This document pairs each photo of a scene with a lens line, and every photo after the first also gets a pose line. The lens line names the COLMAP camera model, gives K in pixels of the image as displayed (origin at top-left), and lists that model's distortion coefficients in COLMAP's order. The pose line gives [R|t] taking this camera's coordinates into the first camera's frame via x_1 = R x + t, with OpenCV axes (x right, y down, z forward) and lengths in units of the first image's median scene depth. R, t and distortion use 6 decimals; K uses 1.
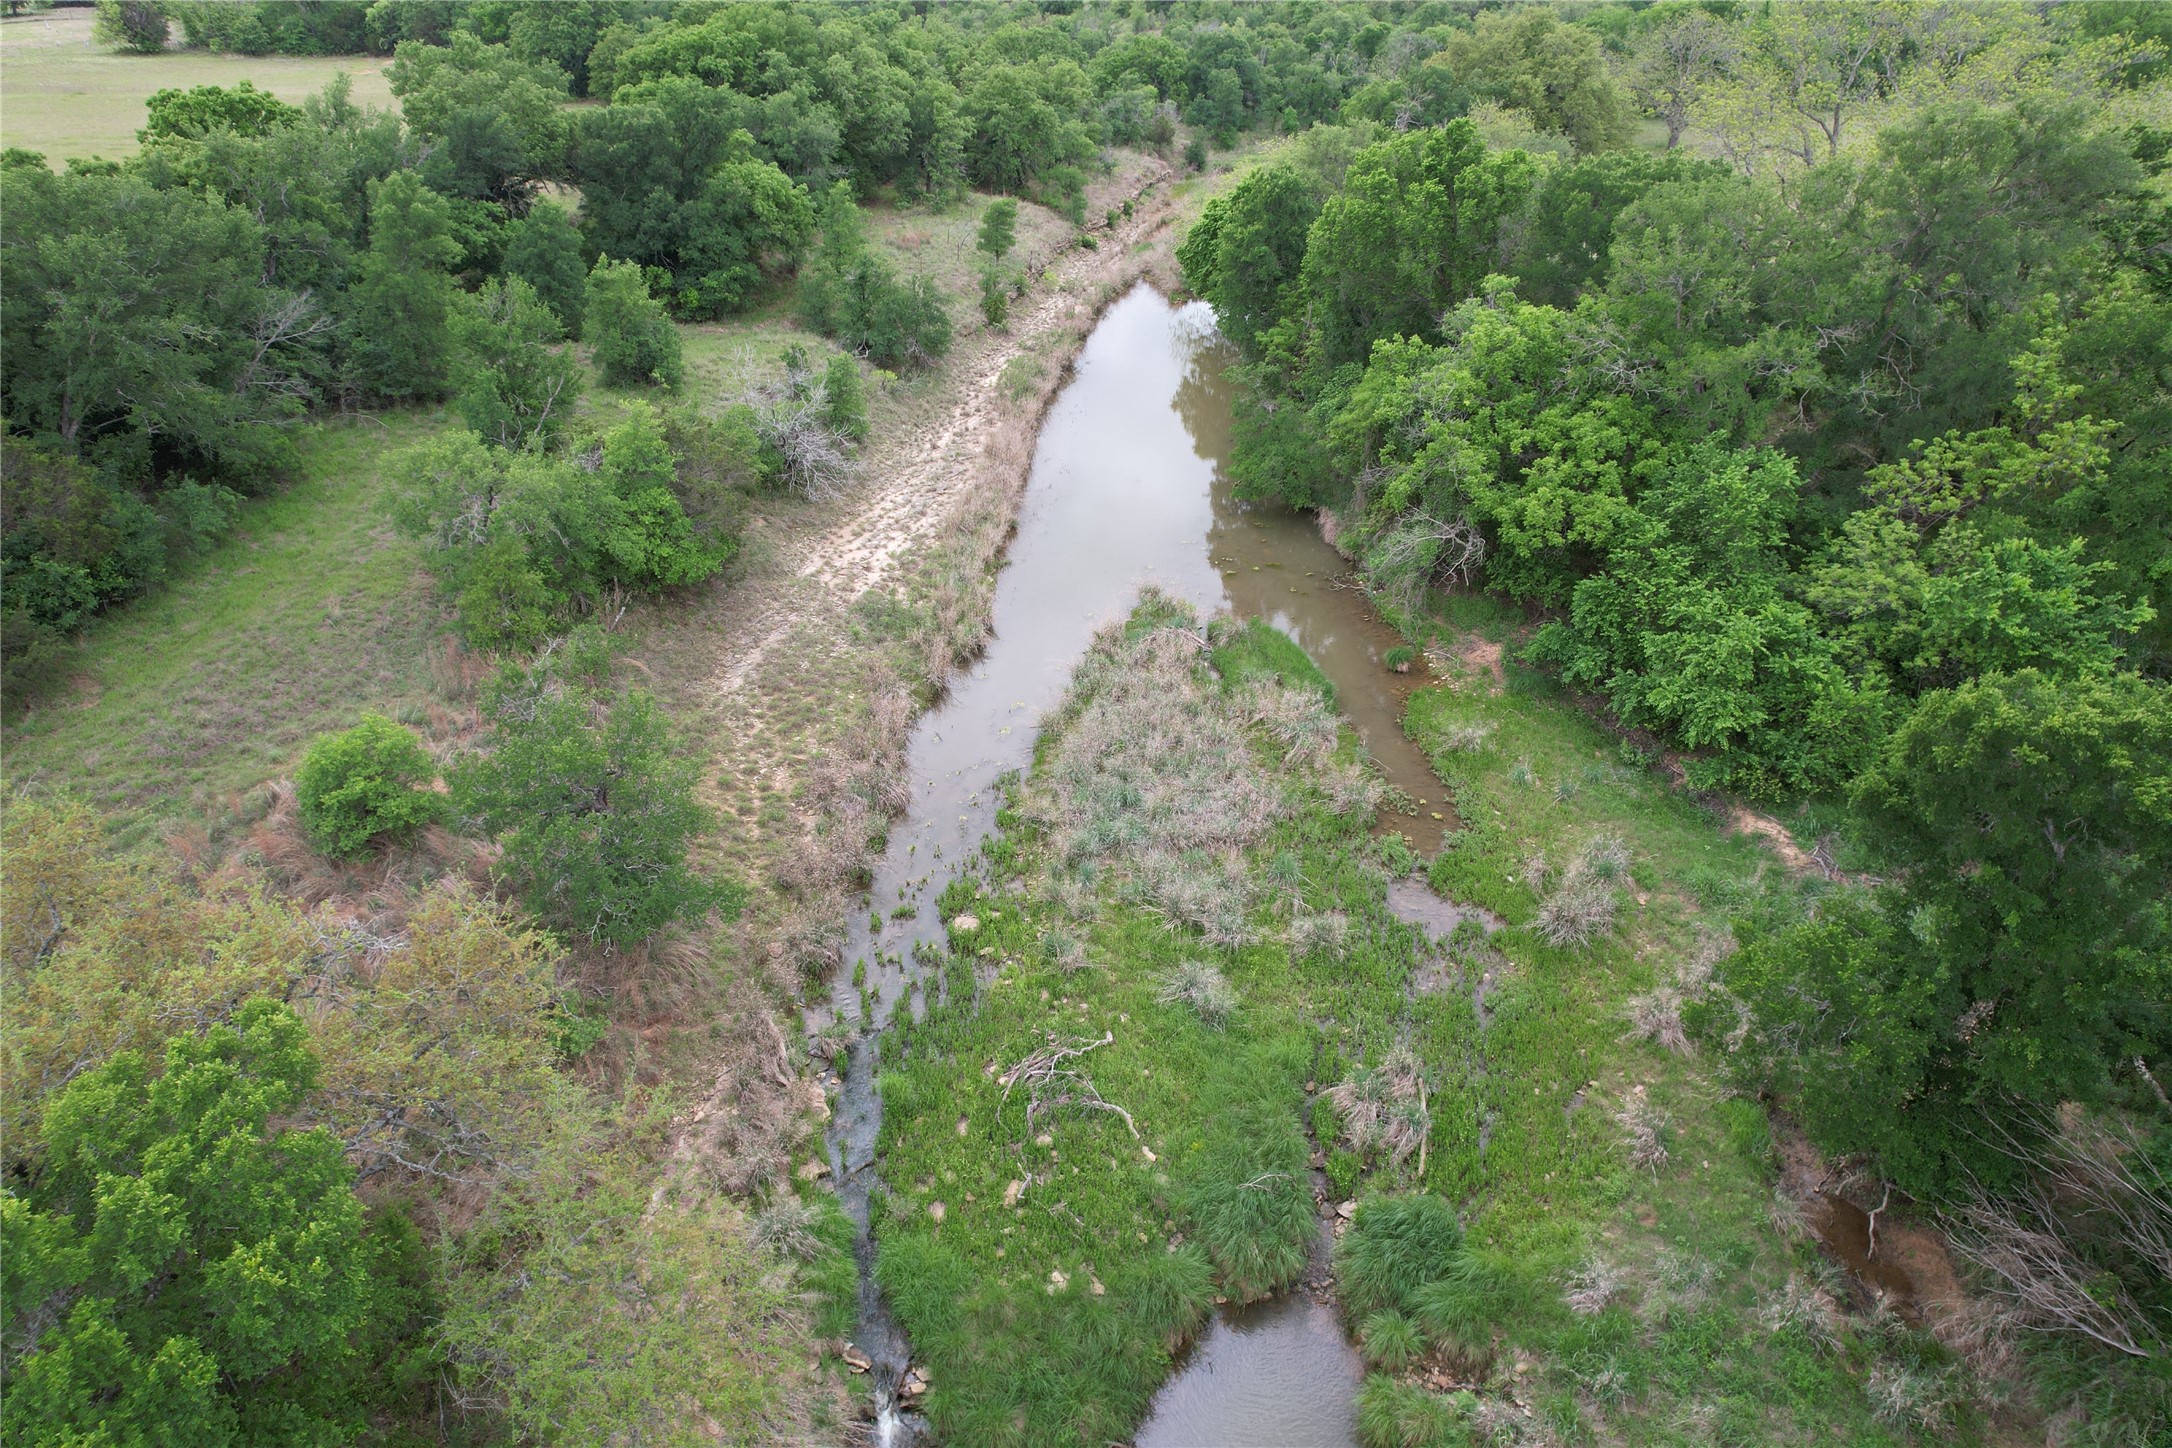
lens RADIAL K [[1440.7, 0, 1103.2], [0, 1440.7, 719.1], [0, 0, 1]] dist [-0.073208, 0.065233]
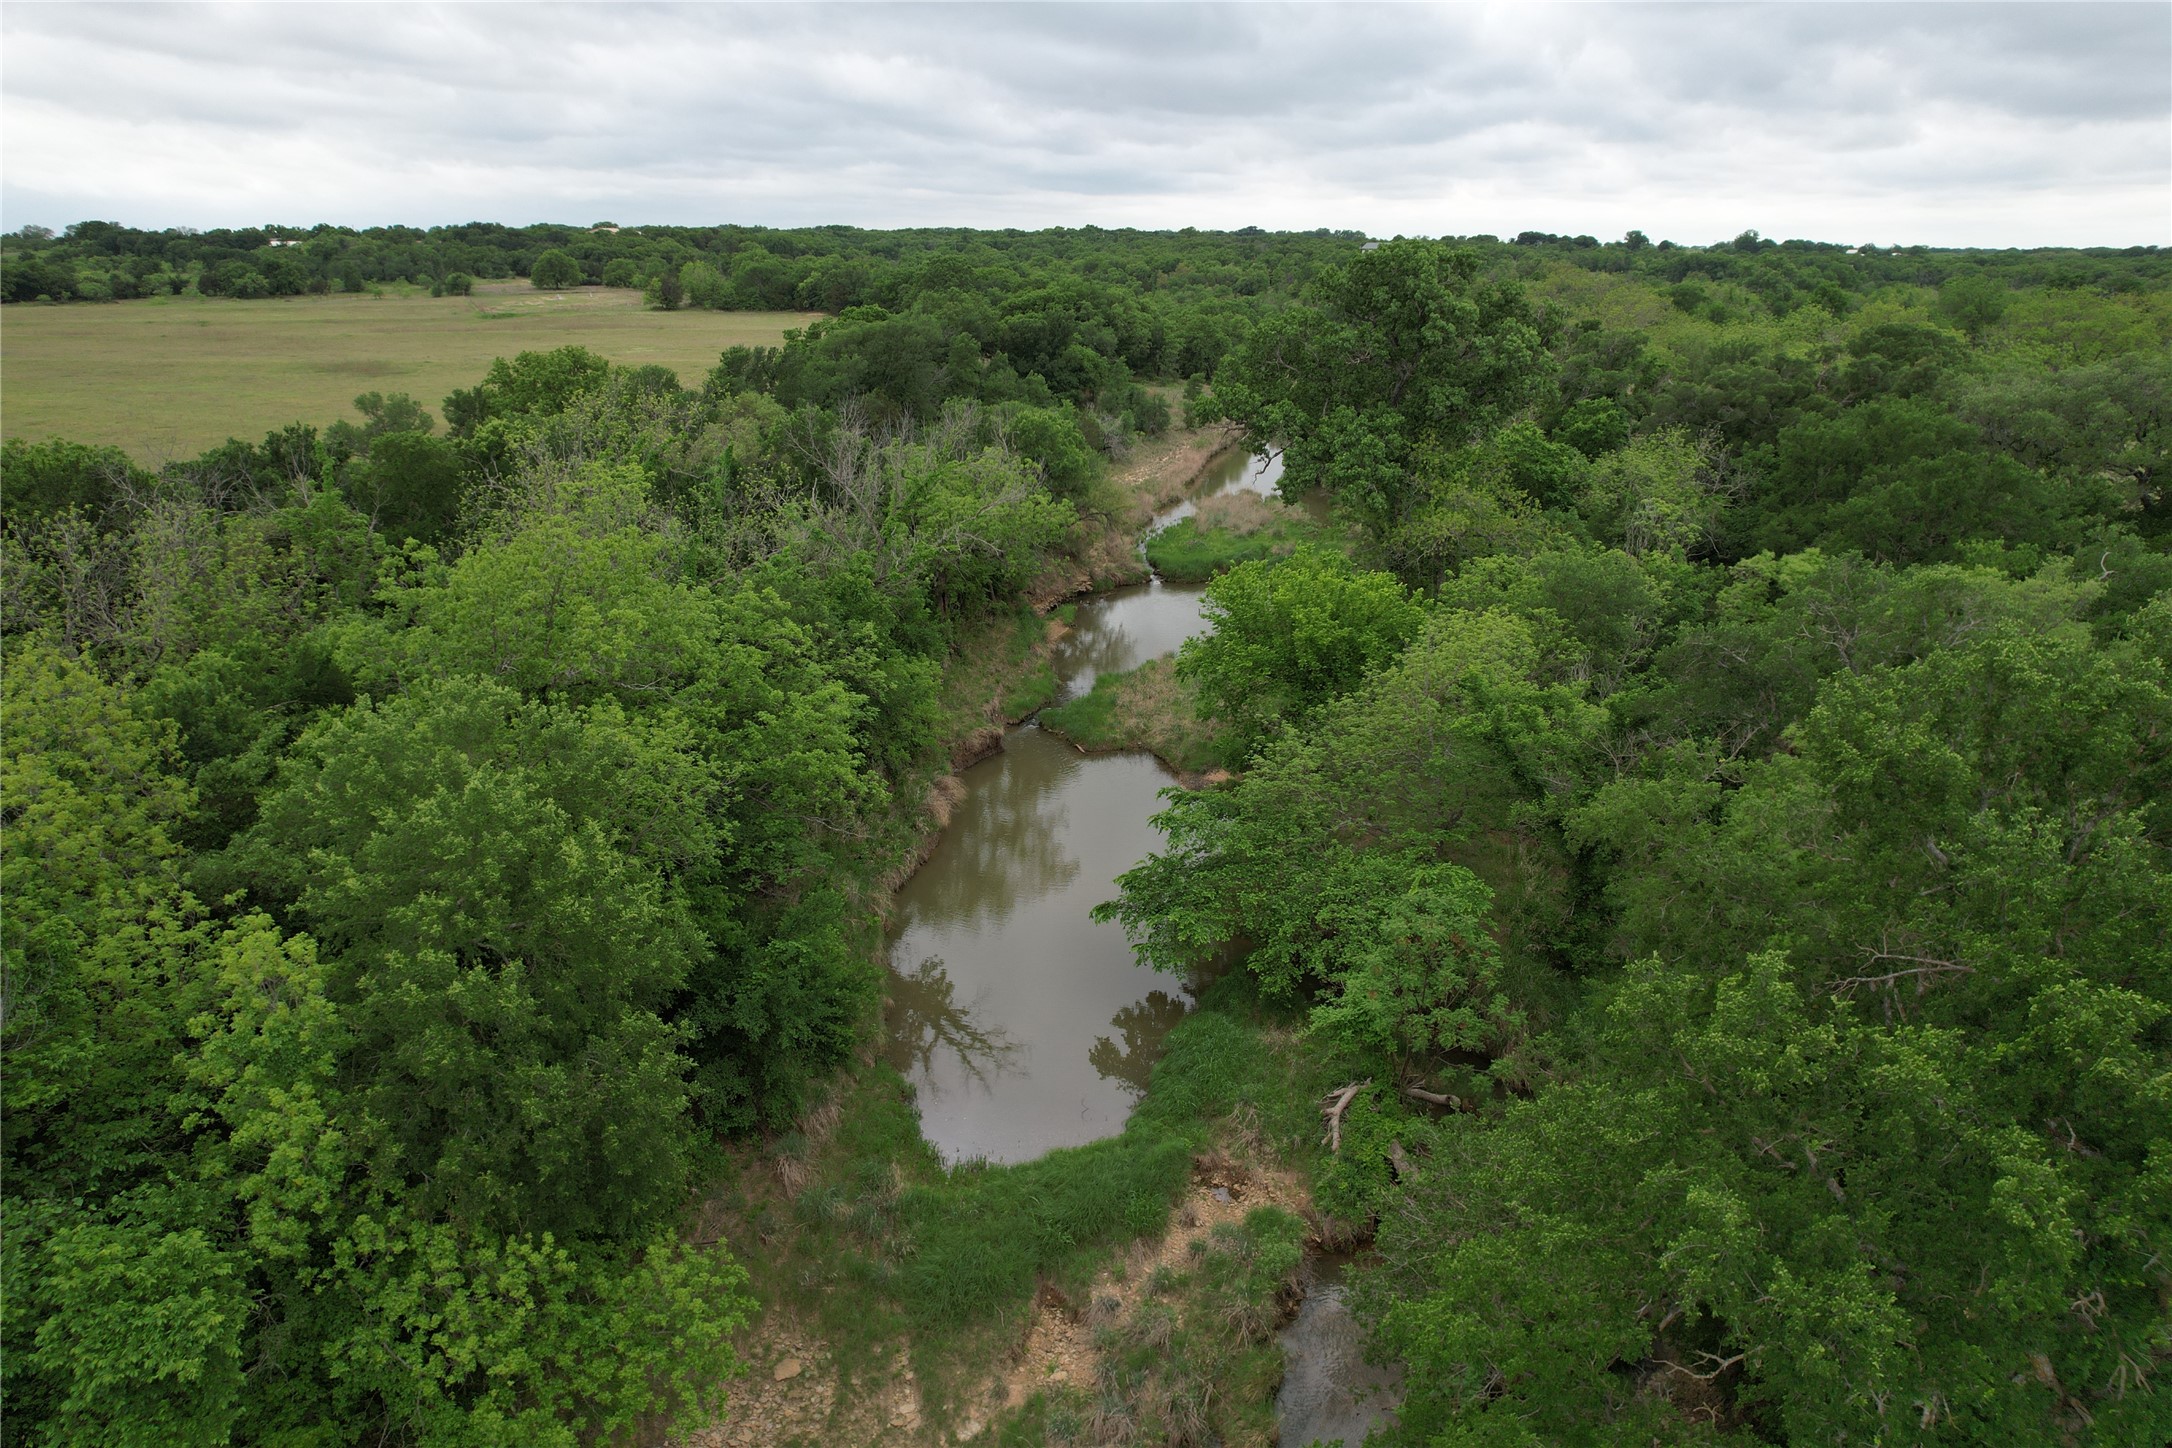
lens RADIAL K [[1440.7, 0, 1078.5], [0, 1440.7, 730.7], [0, 0, 1]] dist [-0.073208, 0.065233]
pose [[0.988538, 0.051886, -0.141773, 0.068052], [-0.075243, 0.983467, -0.164715, 0.429632], [0.130882, 0.173495, 0.976099, -0.810991]]
